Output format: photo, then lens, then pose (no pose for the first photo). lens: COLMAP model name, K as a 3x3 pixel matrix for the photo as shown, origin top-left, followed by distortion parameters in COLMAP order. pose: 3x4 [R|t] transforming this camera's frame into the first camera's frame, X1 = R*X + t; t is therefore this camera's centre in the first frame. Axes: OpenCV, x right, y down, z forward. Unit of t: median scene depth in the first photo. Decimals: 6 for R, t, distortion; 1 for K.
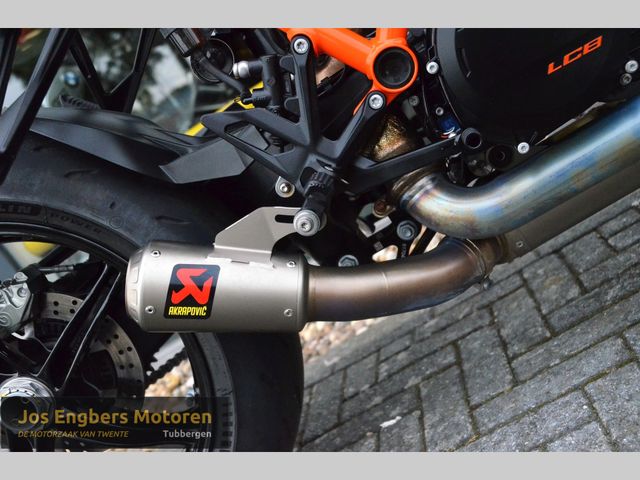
lens RADIAL K [[815.6, 0, 331.5], [0, 815.6, 247.7], [0, 0, 1]] dist [0.066927, 0.067031]
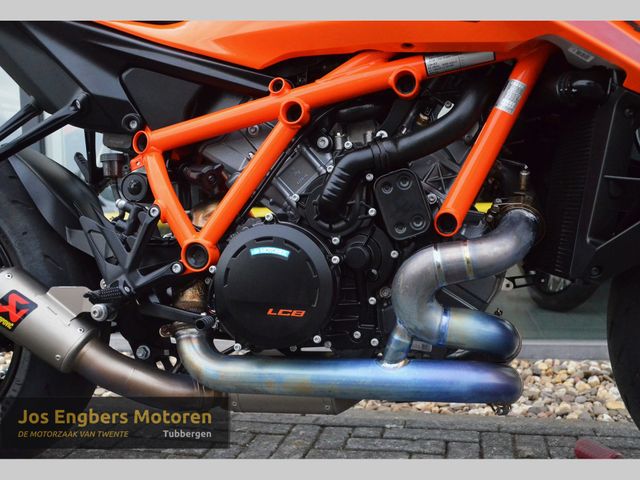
lens RADIAL K [[638.4, 0, 356.8], [0, 638.4, 239.4], [0, 0, 1]] dist [-0.103158, 0.133202]
pose [[0.850464, 0.522050, -0.064619, 0.362054], [-0.525690, 0.839032, -0.140269, -0.220957], [-0.019010, 0.153263, 0.988003, -0.155219]]
